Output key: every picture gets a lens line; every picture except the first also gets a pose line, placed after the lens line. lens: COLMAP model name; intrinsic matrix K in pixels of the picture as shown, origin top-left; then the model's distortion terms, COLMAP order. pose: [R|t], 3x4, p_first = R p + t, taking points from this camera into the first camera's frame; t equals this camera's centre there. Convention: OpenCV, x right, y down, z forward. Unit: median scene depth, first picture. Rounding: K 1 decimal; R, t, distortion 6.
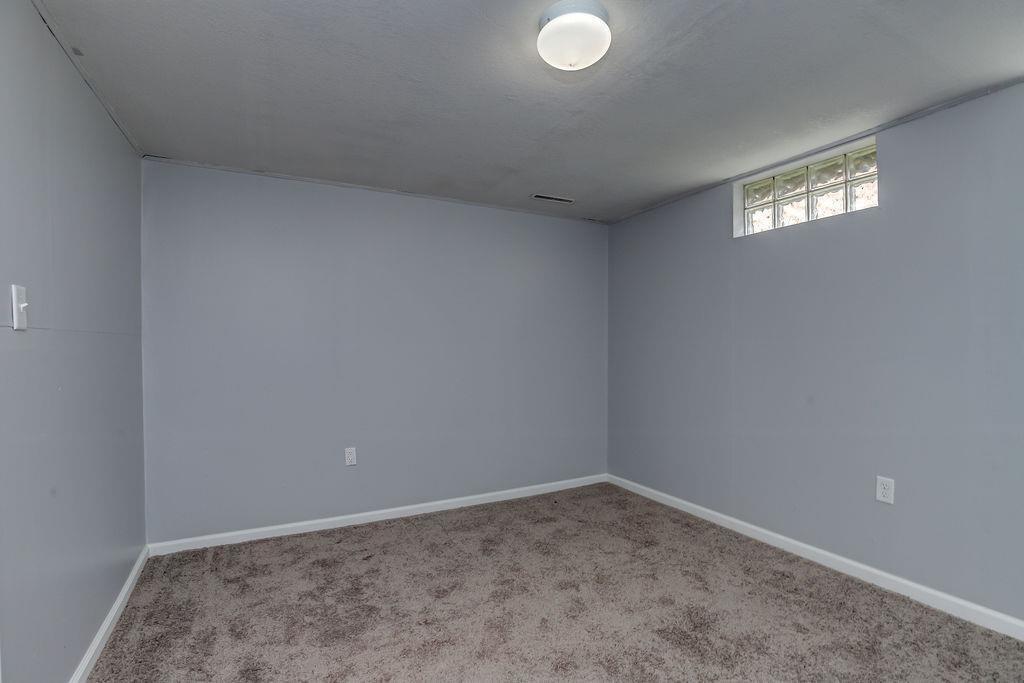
lens RADIAL K [[478.9, 0, 508.3], [0, 478.9, 333.3], [0, 0, 1]] dist [-0.025848, 0.001482]
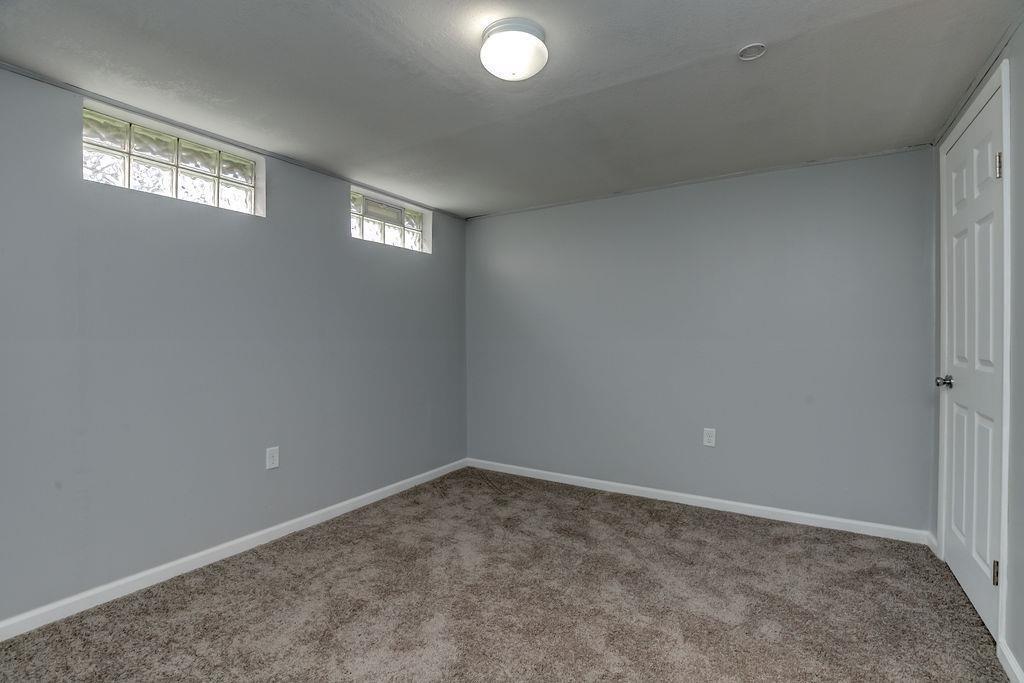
lens RADIAL K [[478.9, 0, 508.3], [0, 478.9, 333.3], [0, 0, 1]] dist [-0.025848, 0.001482]
pose [[-0.527507, -0.005074, 0.849536, -0.494644], [-0.014781, 0.999886, -0.003207, 0.012512], [-0.849422, -0.014249, -0.527522, 1.001466]]
